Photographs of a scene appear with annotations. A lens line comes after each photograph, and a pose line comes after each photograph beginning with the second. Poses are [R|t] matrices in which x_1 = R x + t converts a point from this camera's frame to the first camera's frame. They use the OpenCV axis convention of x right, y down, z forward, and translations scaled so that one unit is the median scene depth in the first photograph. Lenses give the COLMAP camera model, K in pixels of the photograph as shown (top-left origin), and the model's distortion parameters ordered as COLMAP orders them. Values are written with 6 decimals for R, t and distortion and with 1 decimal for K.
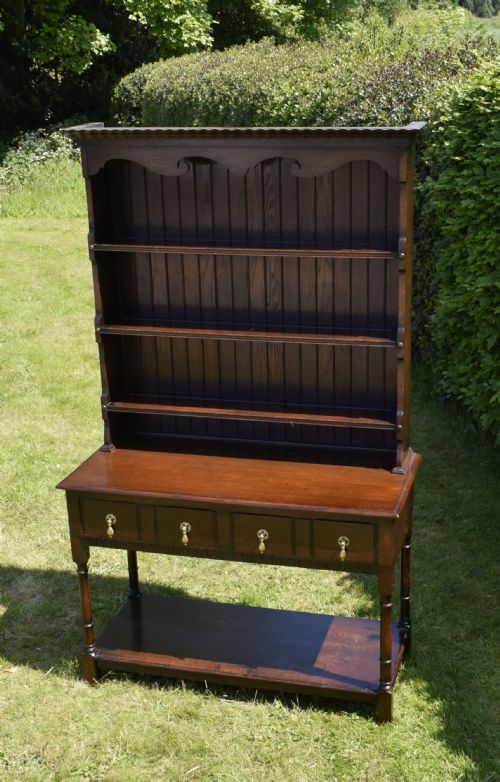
lens RADIAL K [[1072.1, 0, 286.7], [0, 1072.1, 392.9], [0, 0, 1]] dist [0.010098, -0.023558]
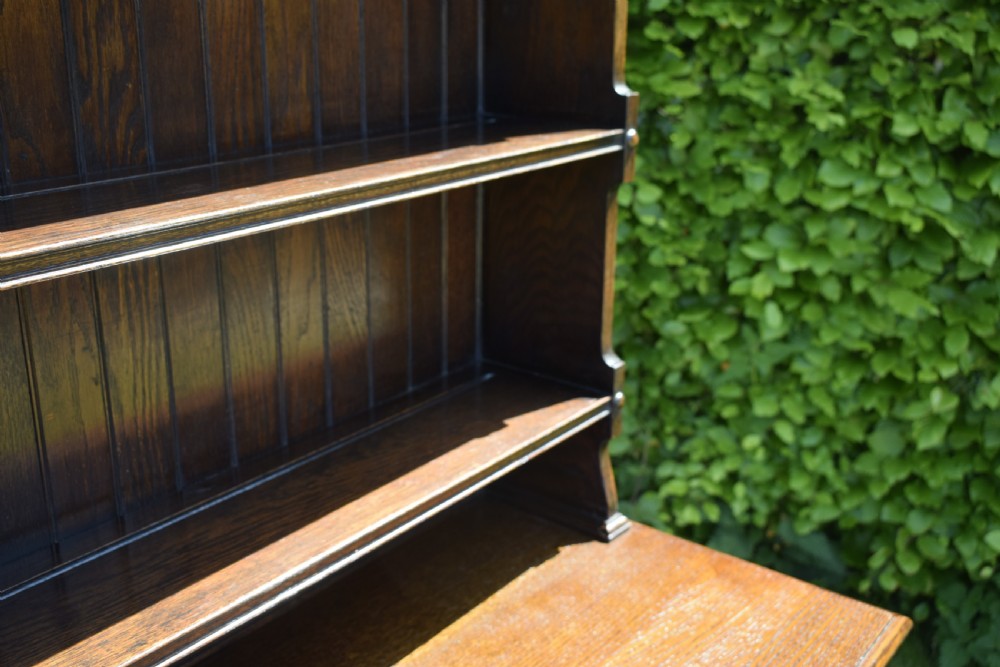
lens RADIAL K [[1064.8, 0, 500.0], [0, 1064.8, 333.5], [0, 0, 1]] dist [-0.025385, 0.004302]
pose [[0.391341, -0.267393, 0.880542, -0.176556], [0.270282, 0.948051, 0.167771, -0.047966], [-0.879659, 0.172338, 0.443283, 0.819140]]
